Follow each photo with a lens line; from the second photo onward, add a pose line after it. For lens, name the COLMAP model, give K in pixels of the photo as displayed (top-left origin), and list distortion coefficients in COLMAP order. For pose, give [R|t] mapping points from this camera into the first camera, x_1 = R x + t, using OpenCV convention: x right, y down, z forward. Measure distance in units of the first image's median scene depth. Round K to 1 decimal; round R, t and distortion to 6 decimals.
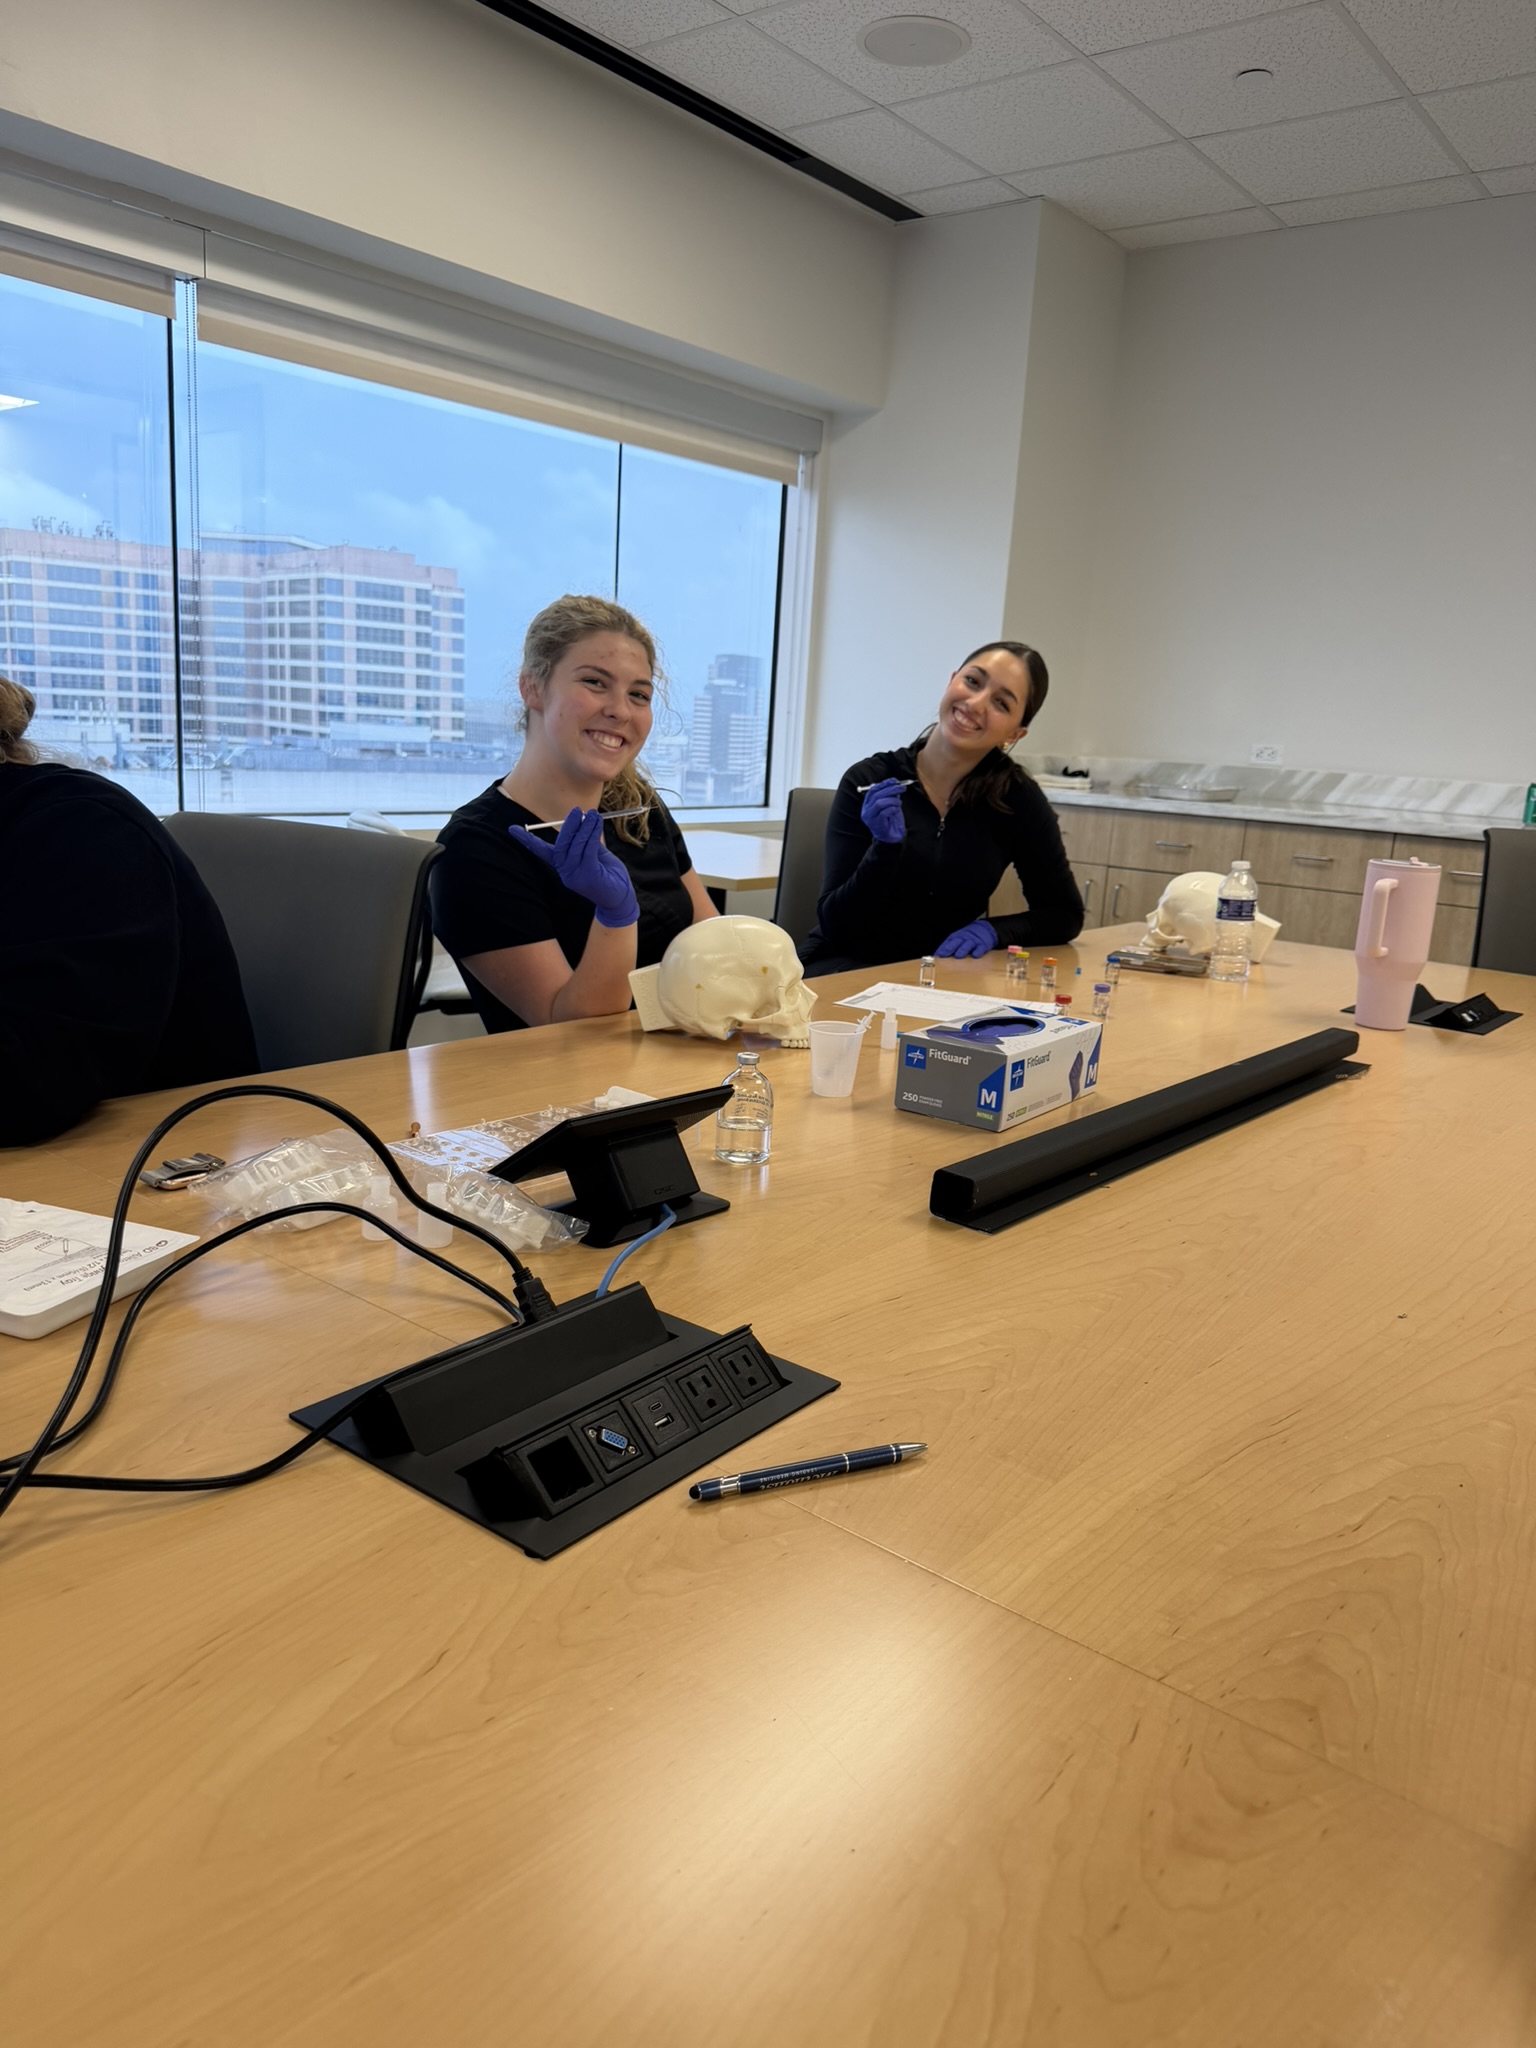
lens RADIAL K [[1439.6, 0, 750.8], [0, 1439.6, 1017.5], [0, 0, 1]] dist [0.043925, -0.058080]
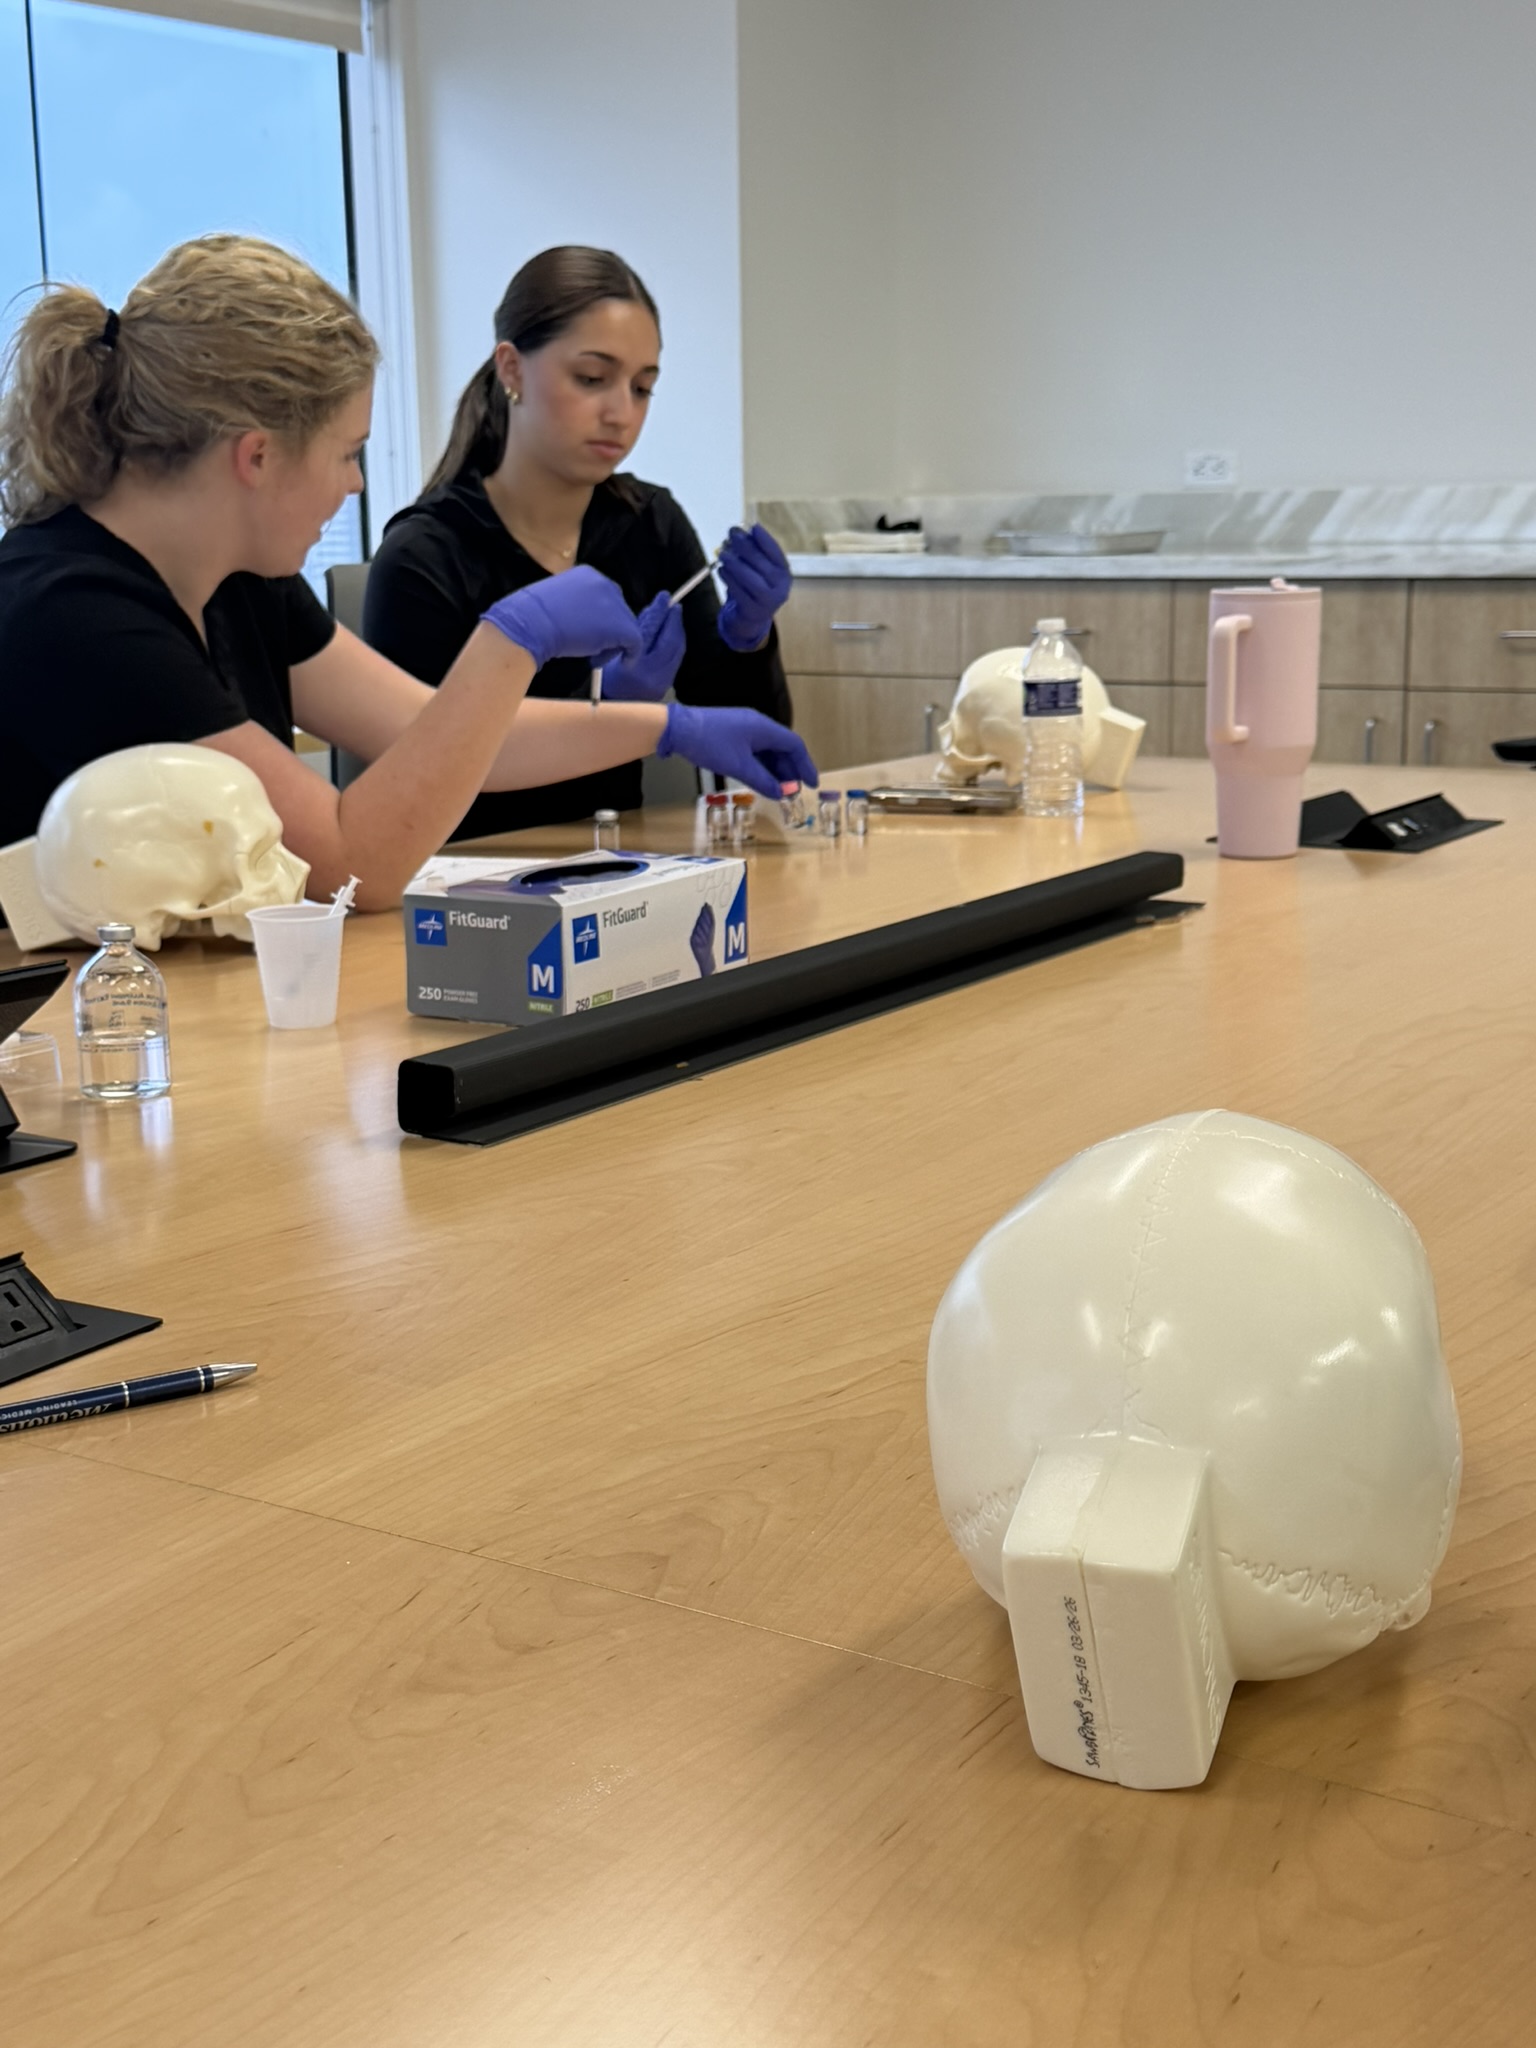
lens RADIAL K [[2664.8, 0, 755.7], [0, 2664.8, 980.5], [0, 0, 1]] dist [0.074384, 0.000000]
pose [[0.989923, -0.091759, 0.107853, 0.088070], [0.094092, 0.995423, -0.016735, 0.057167], [-0.105824, 0.026715, 0.994026, -0.116103]]
